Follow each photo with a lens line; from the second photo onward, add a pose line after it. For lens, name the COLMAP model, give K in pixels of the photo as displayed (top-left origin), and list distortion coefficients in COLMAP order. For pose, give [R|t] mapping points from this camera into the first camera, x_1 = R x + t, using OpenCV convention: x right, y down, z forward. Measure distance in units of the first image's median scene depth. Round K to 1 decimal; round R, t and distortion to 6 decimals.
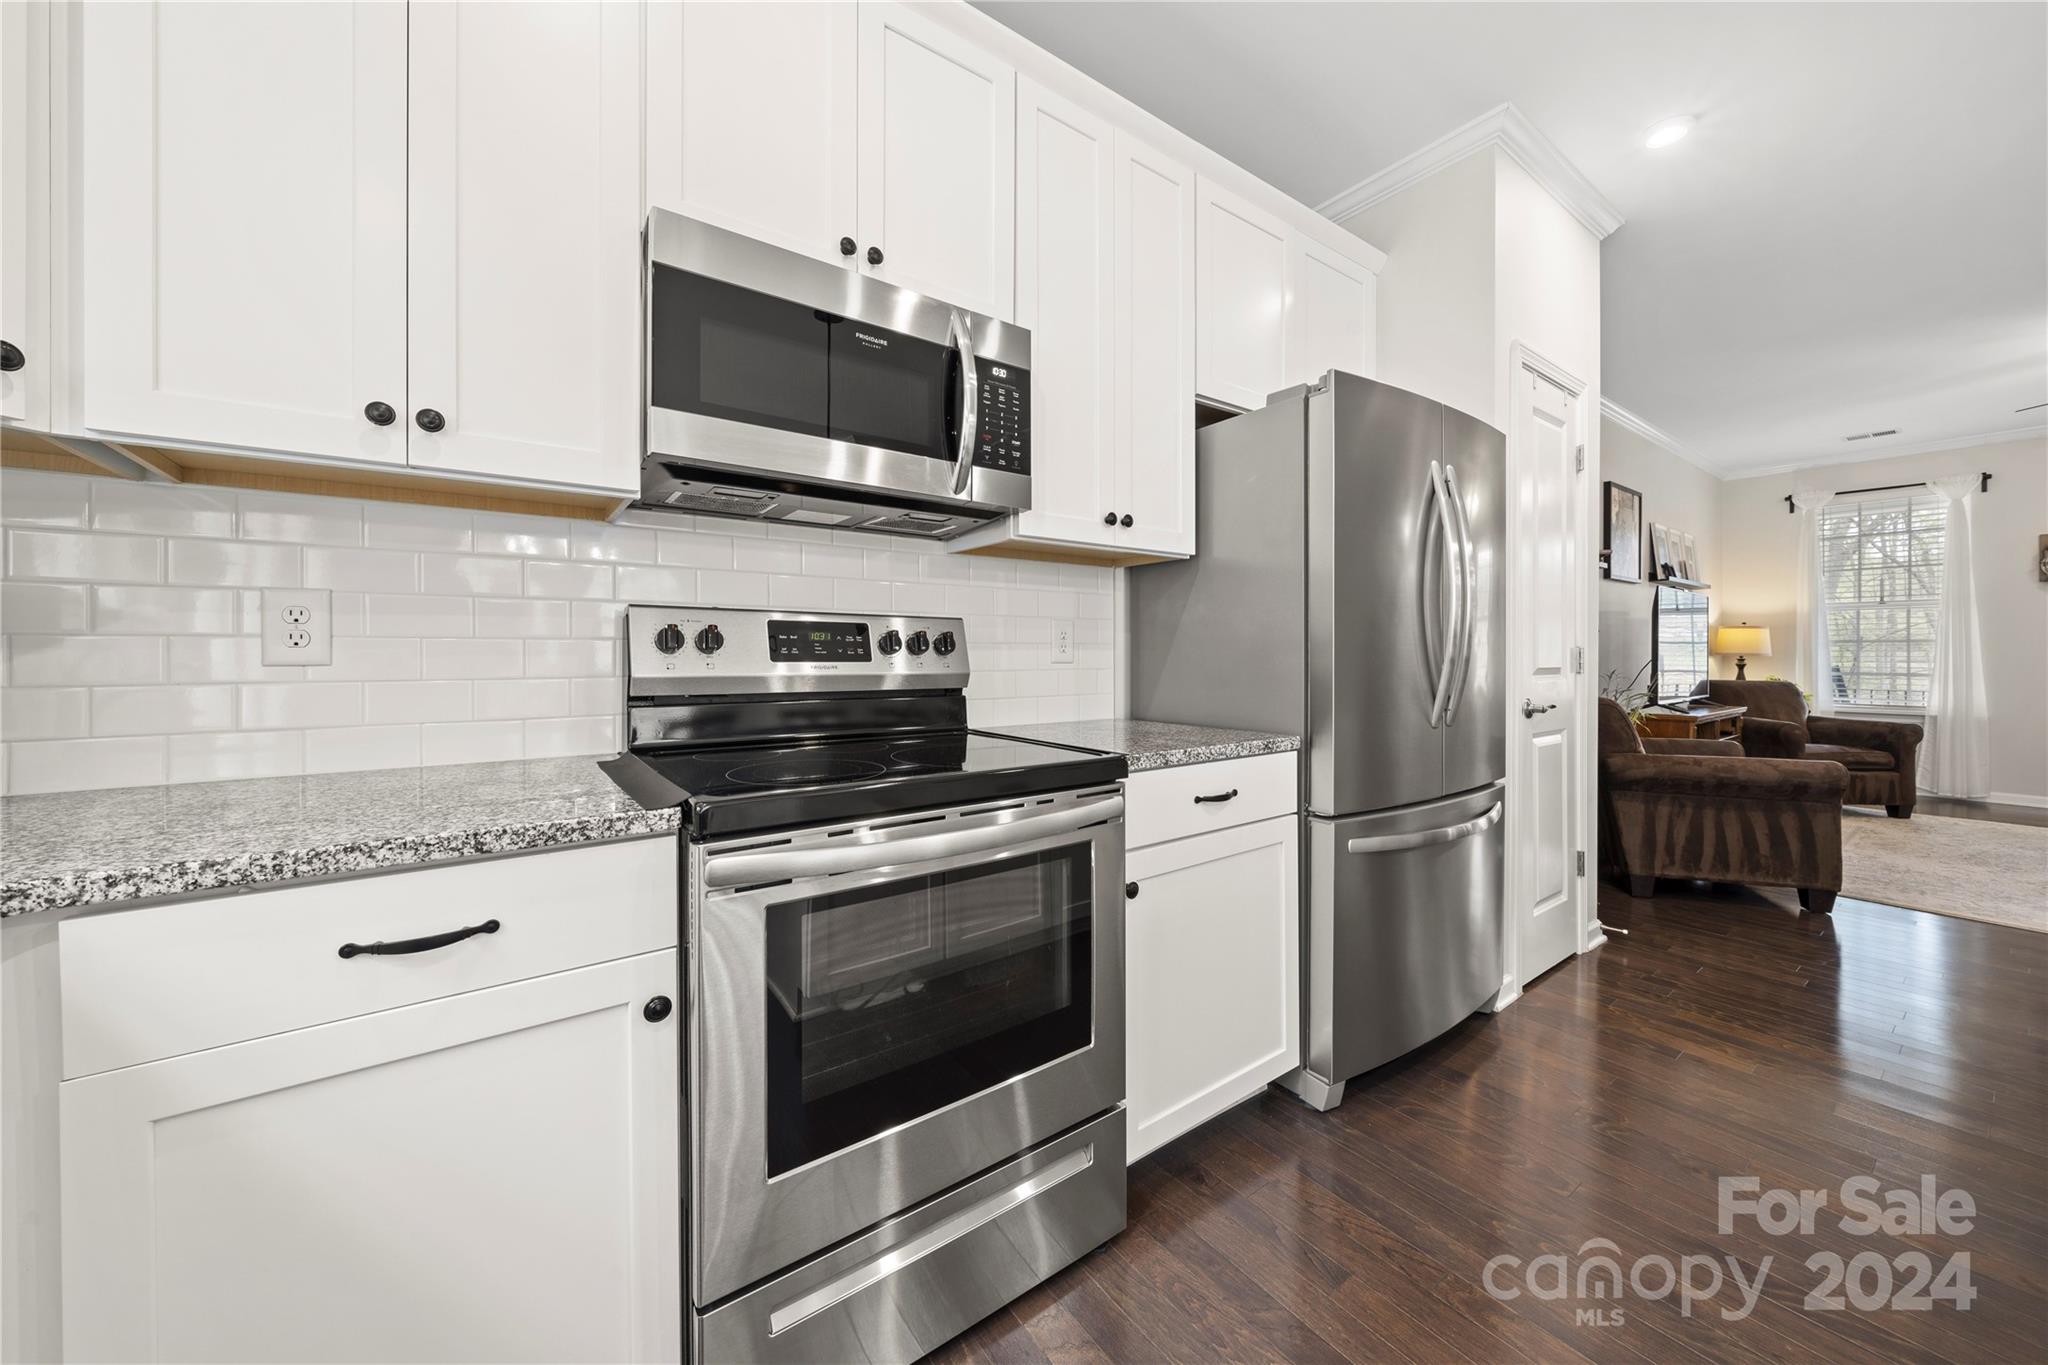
lens RADIAL K [[733.6, 0, 1023.0], [0, 733.6, 655.5], [0, 0, 1]] dist [-0.002236, -0.000055]
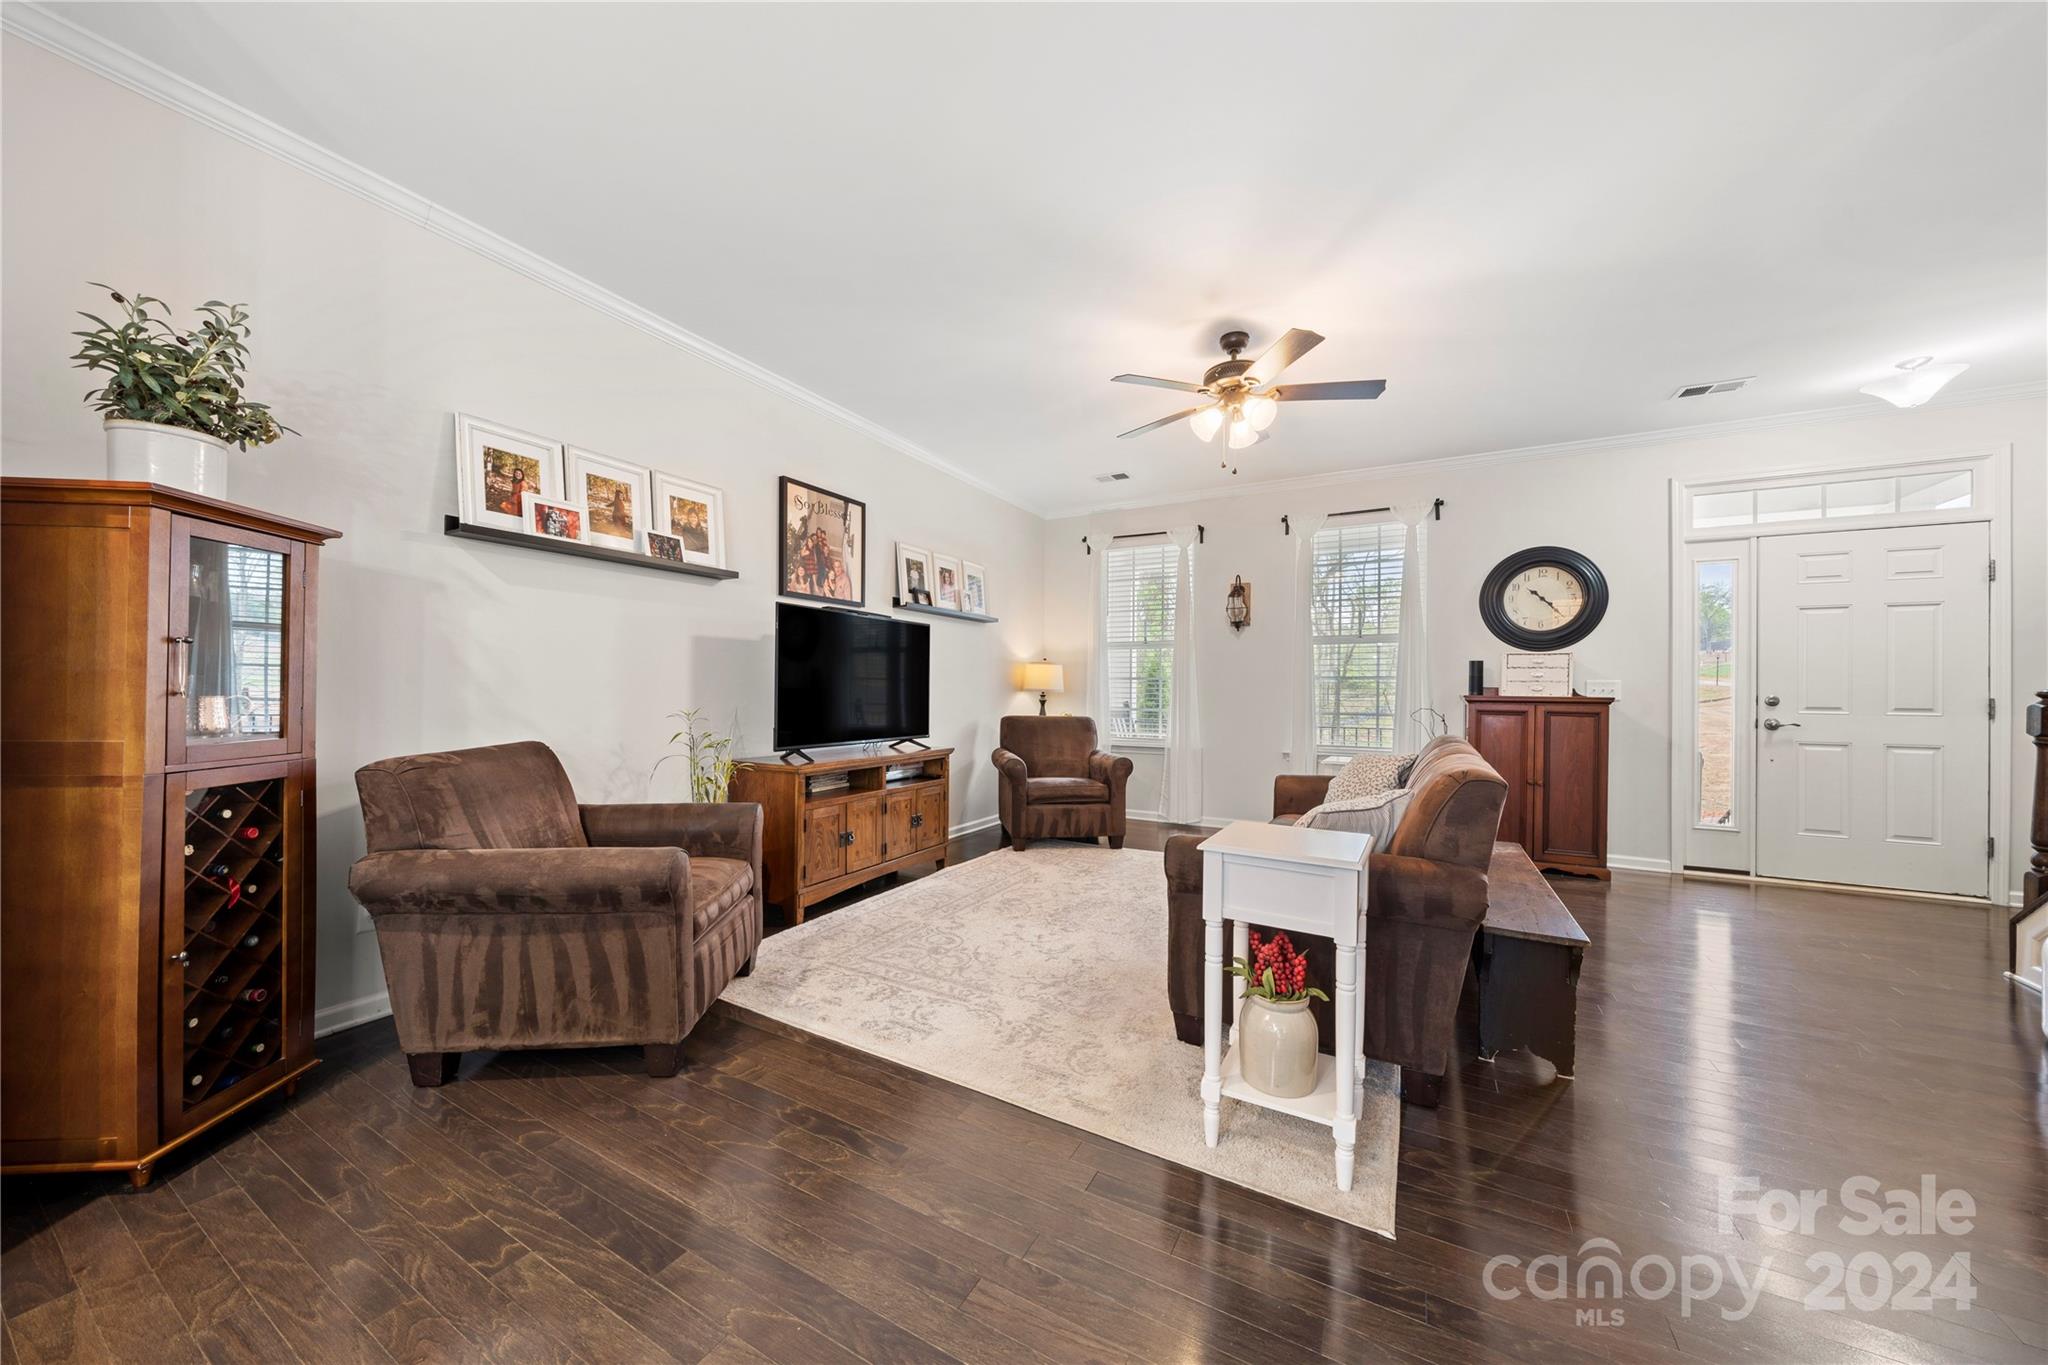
lens RADIAL K [[699.5, 0, 1018.1], [0, 699.5, 689.5], [0, 0, 1]] dist [-0.006748, -0.000196]
pose [[0.907109, 0.005714, 0.420858, 2.020278], [-0.004888, 0.999983, -0.003040, 0.001389], [-0.420868, 0.000700, 0.907121, 0.526177]]
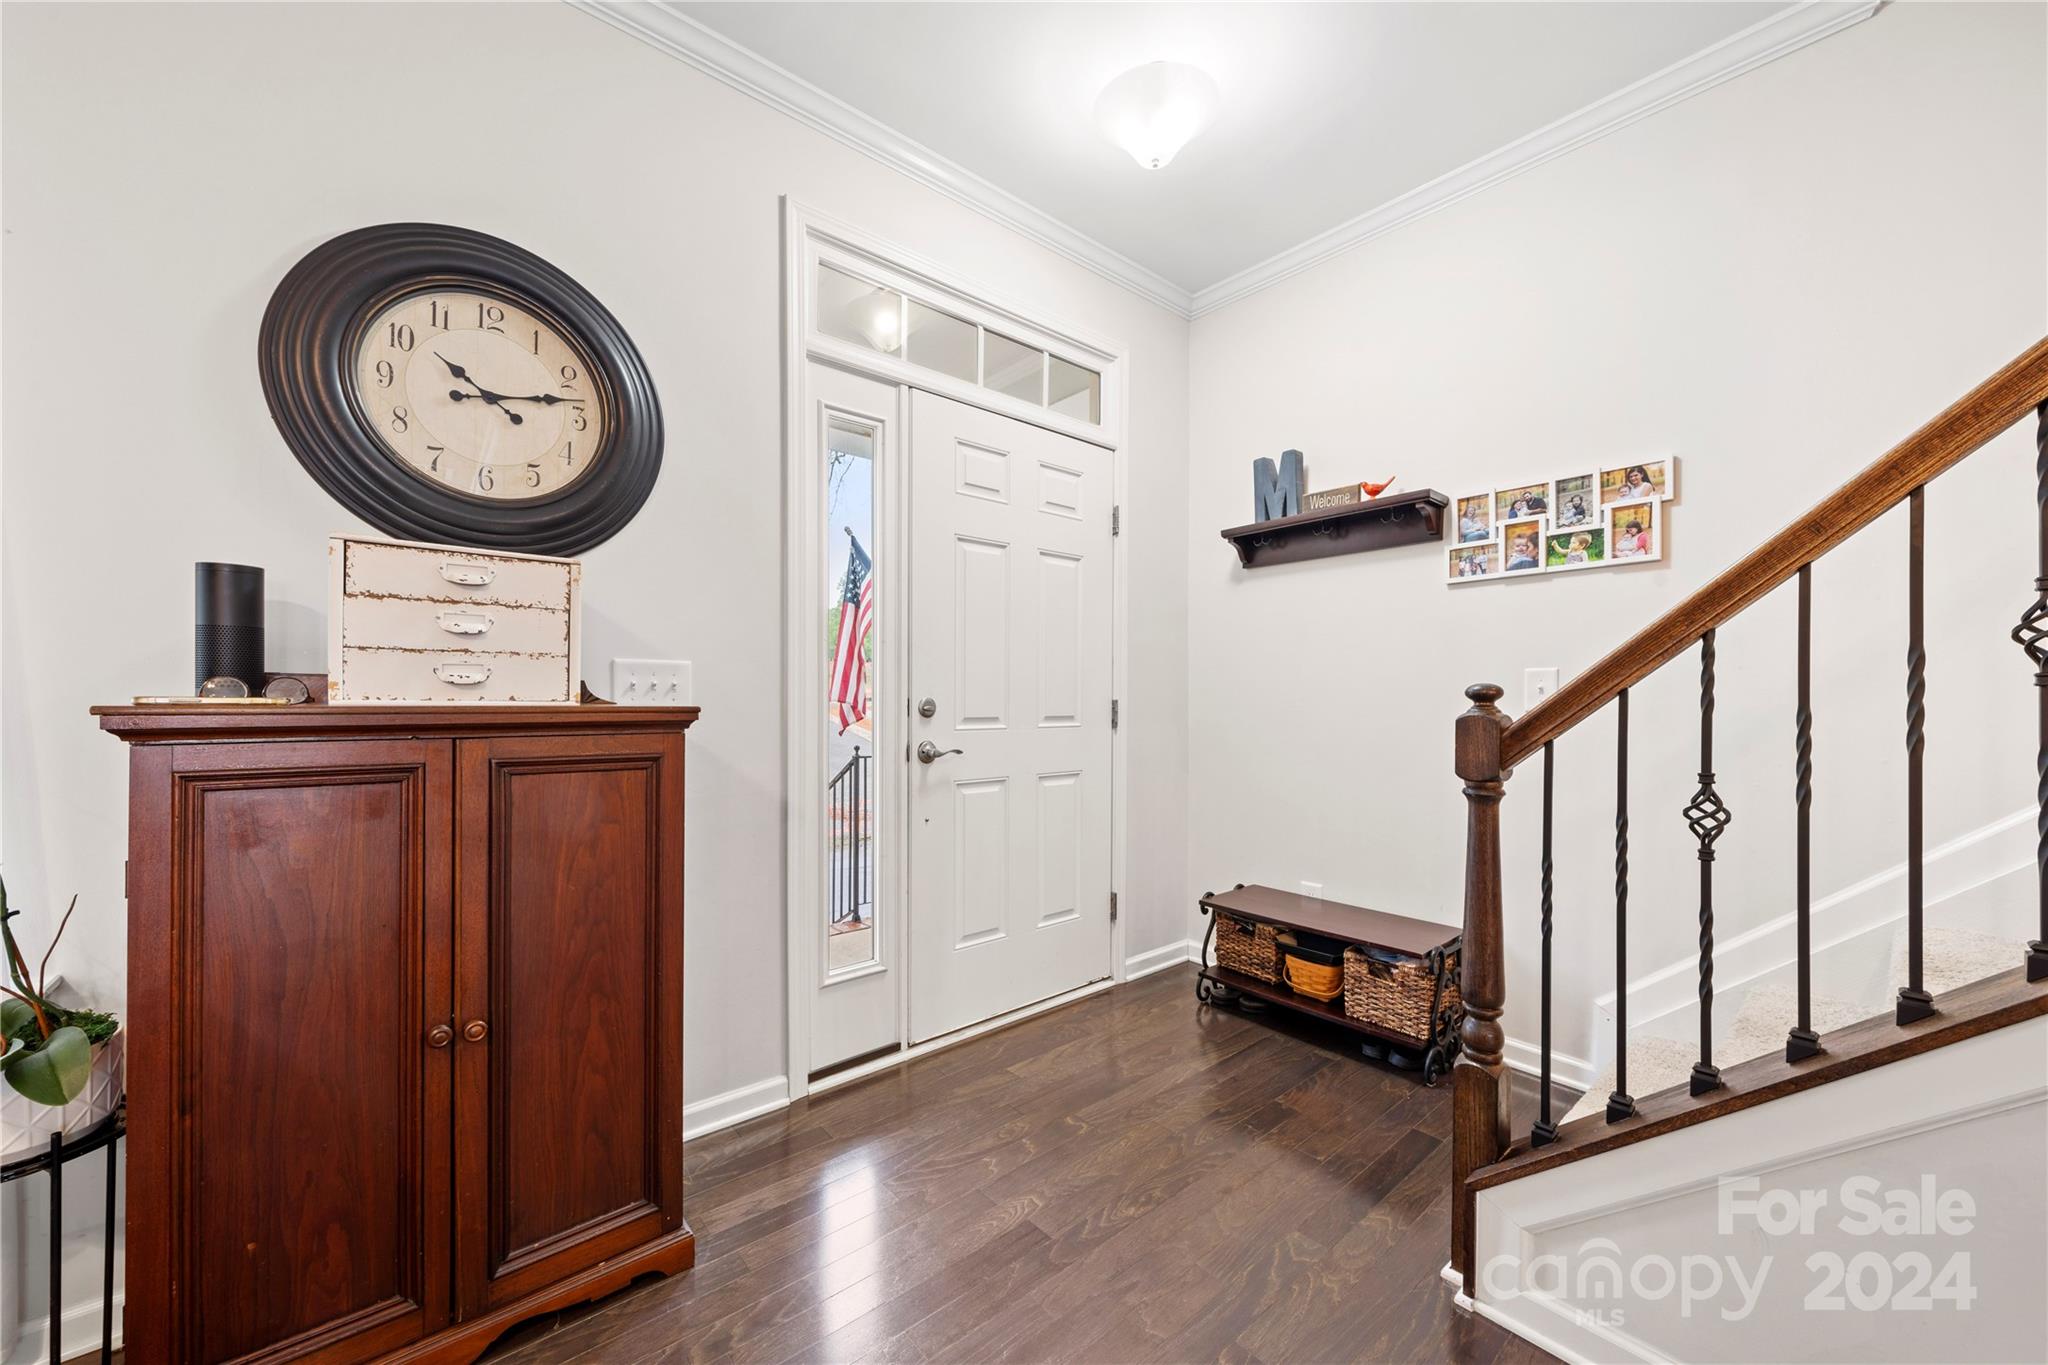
lens RADIAL K [[761.6, 0, 1027.8], [0, 761.6, 701.7], [0, 0, 1]] dist [-0.002528, -0.000122]
pose [[-0.081104, -0.009068, 0.996664, 4.027603], [-0.000623, 0.999959, 0.009047, -0.002265], [-0.996705, 0.000112, -0.081106, 1.546887]]
